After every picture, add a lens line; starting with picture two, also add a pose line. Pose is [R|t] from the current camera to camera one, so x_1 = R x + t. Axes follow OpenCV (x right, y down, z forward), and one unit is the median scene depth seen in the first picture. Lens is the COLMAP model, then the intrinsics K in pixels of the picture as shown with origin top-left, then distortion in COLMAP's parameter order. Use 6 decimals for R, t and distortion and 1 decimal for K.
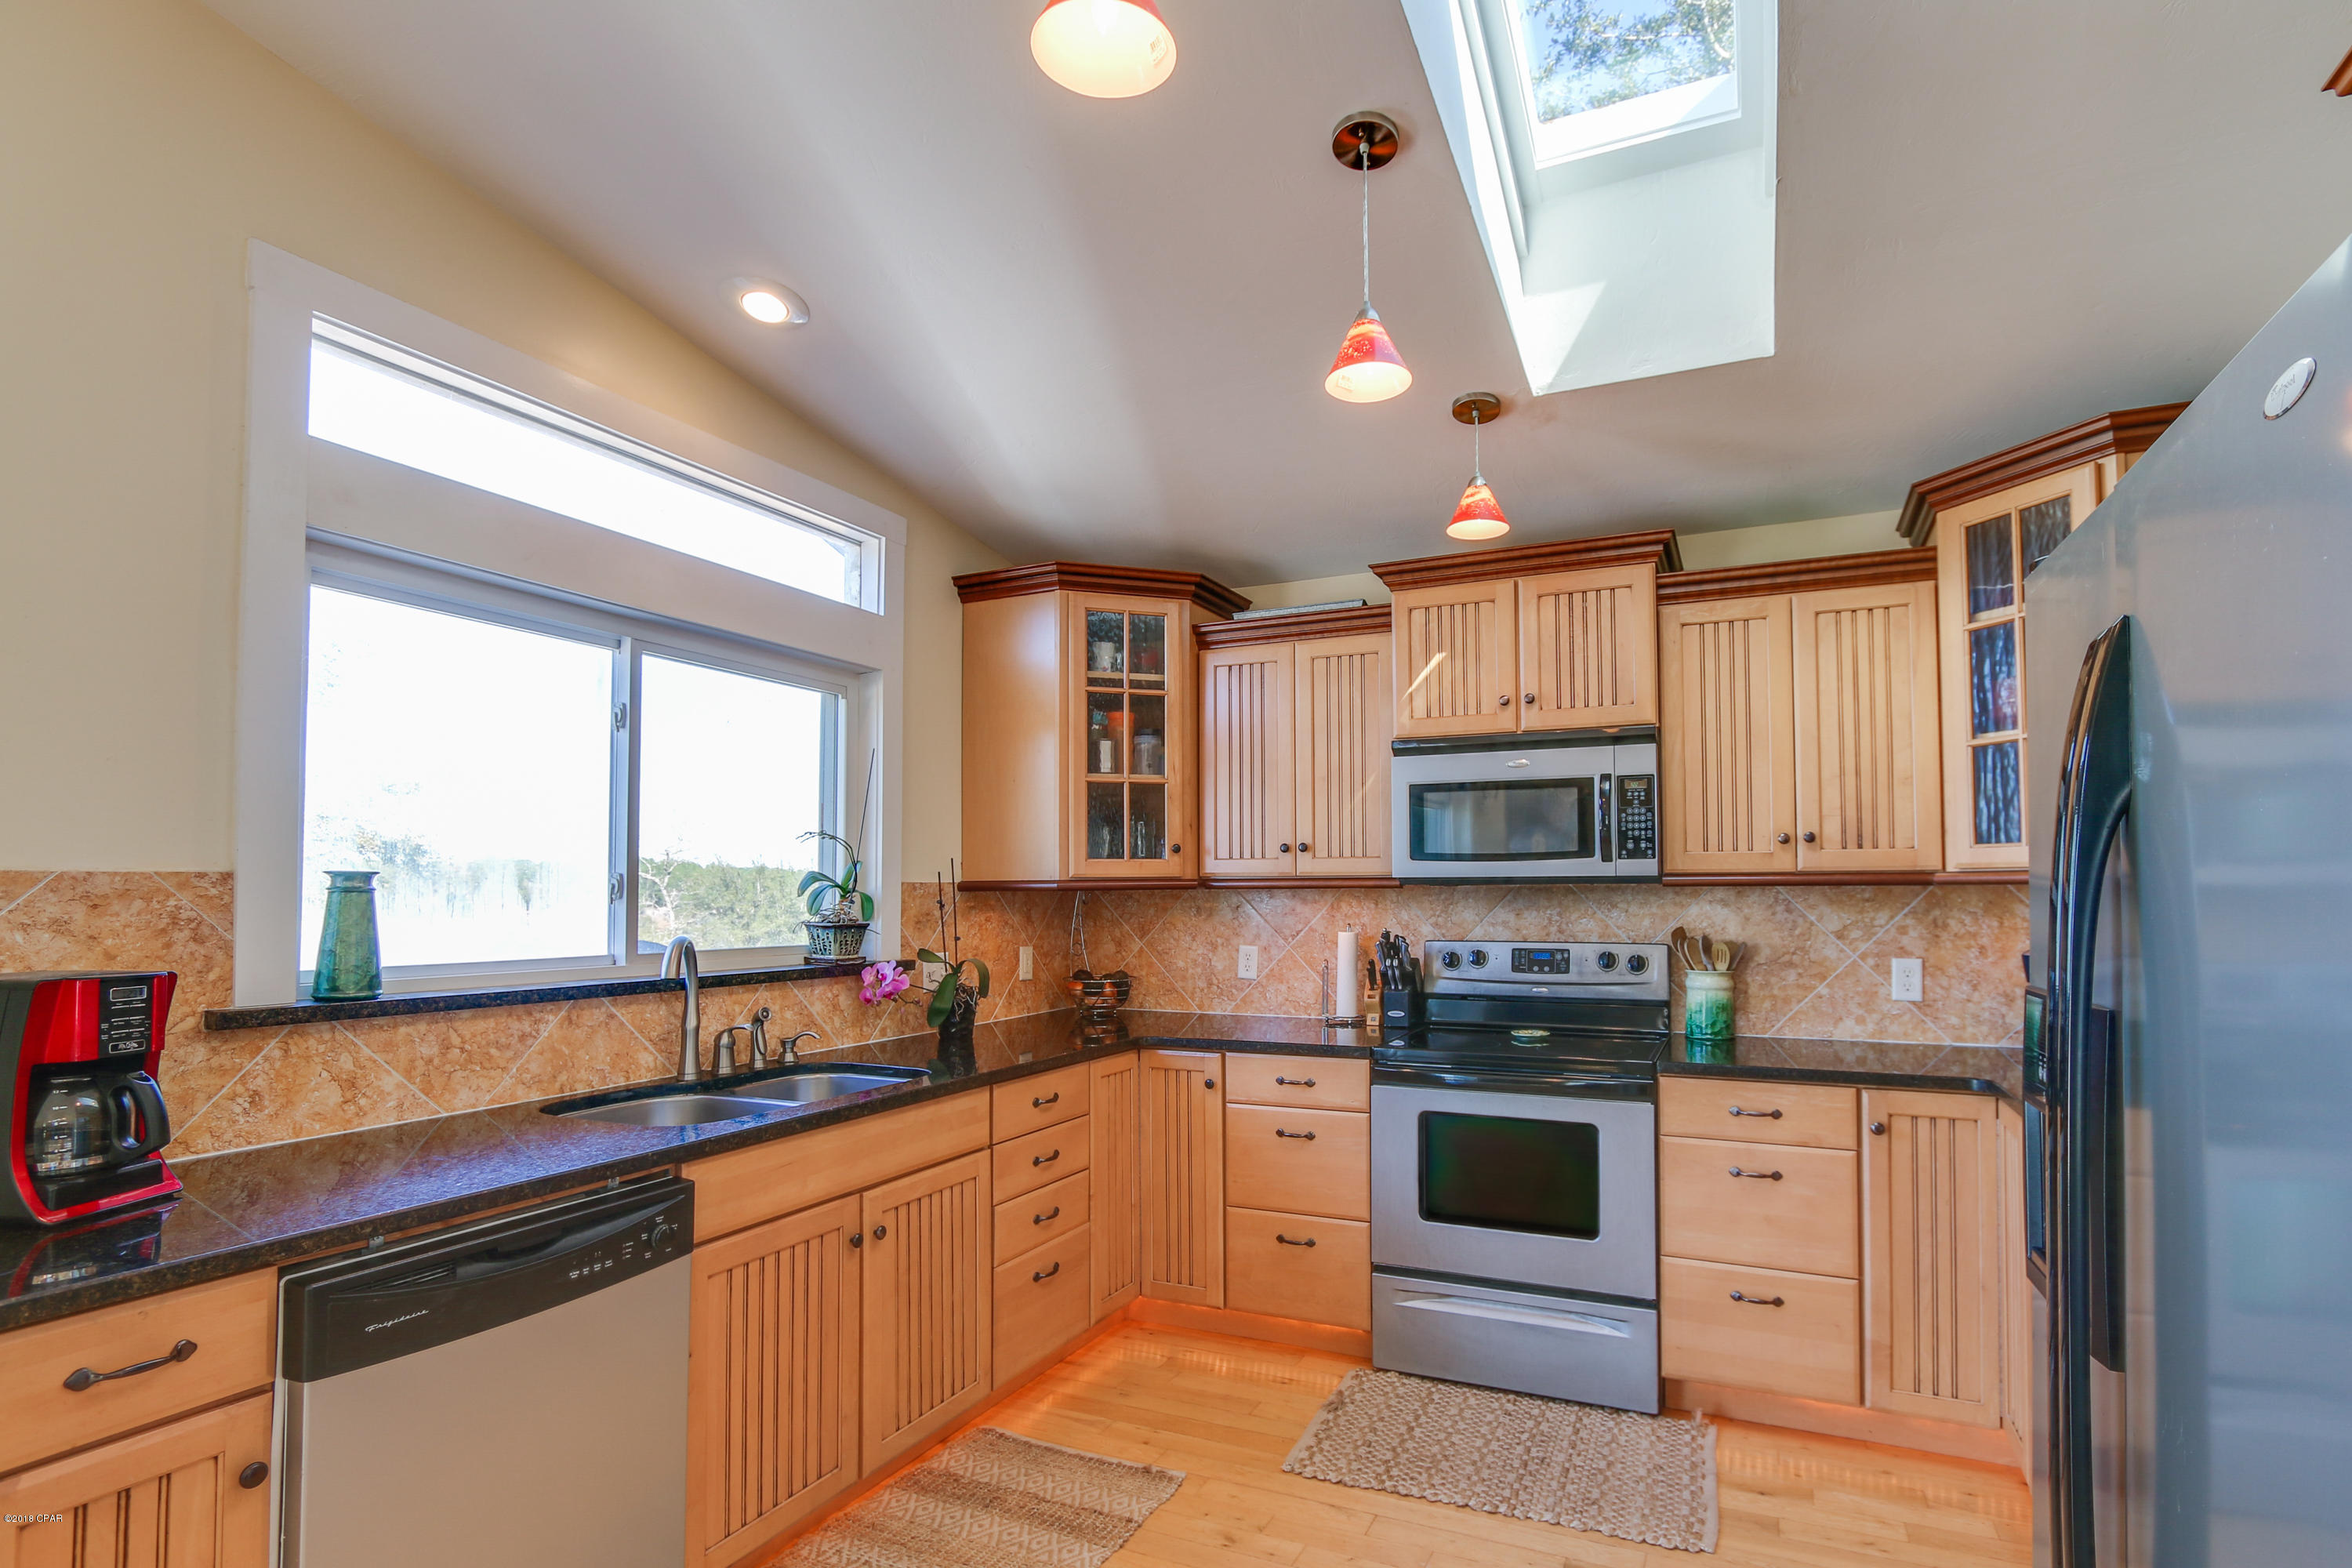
lens RADIAL K [[1149.6, 0, 1174.6], [0, 1149.6, 834.0], [0, 0, 1]] dist [-0.019827, 0.000428]
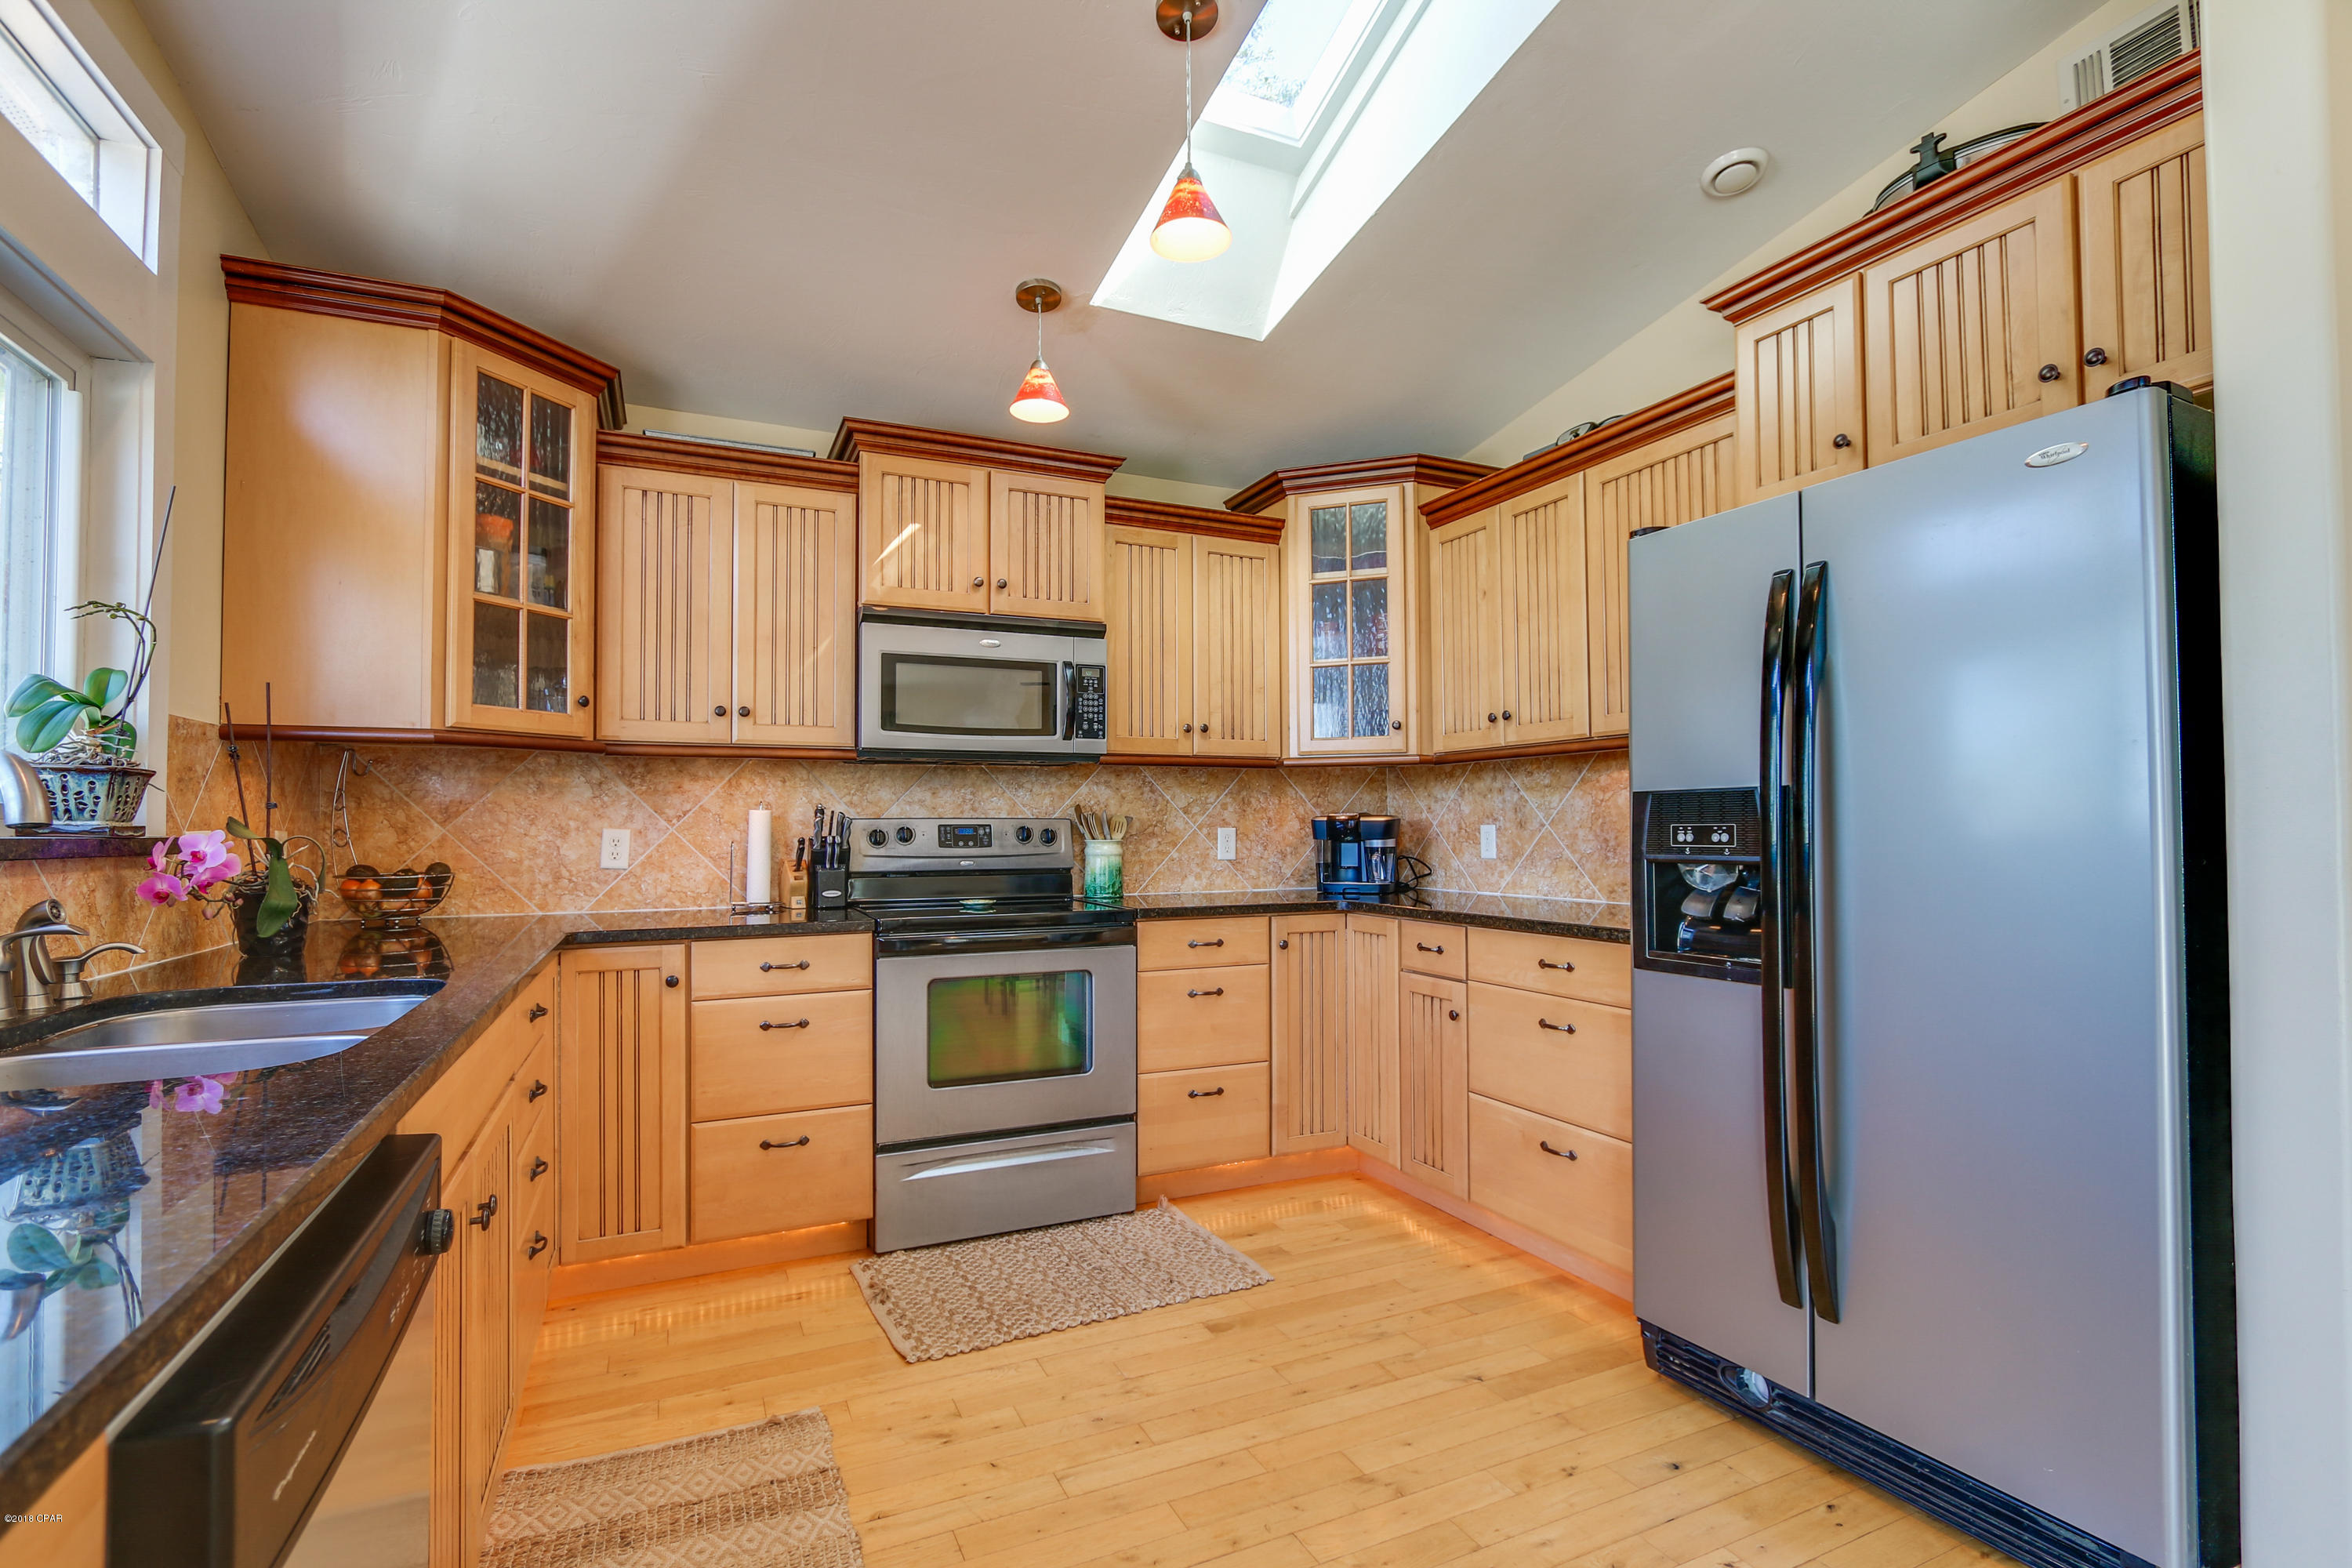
lens RADIAL K [[1113.8, 0, 1176.0], [0, 1113.8, 784.0], [0, 0, 1]] dist [-0.018624, 0.000106]
pose [[0.635455, 0.032194, 0.771467, -0.366968], [-0.038811, 0.999199, -0.009729, 0.068789], [-0.771162, -0.023759, 0.636195, 0.212350]]
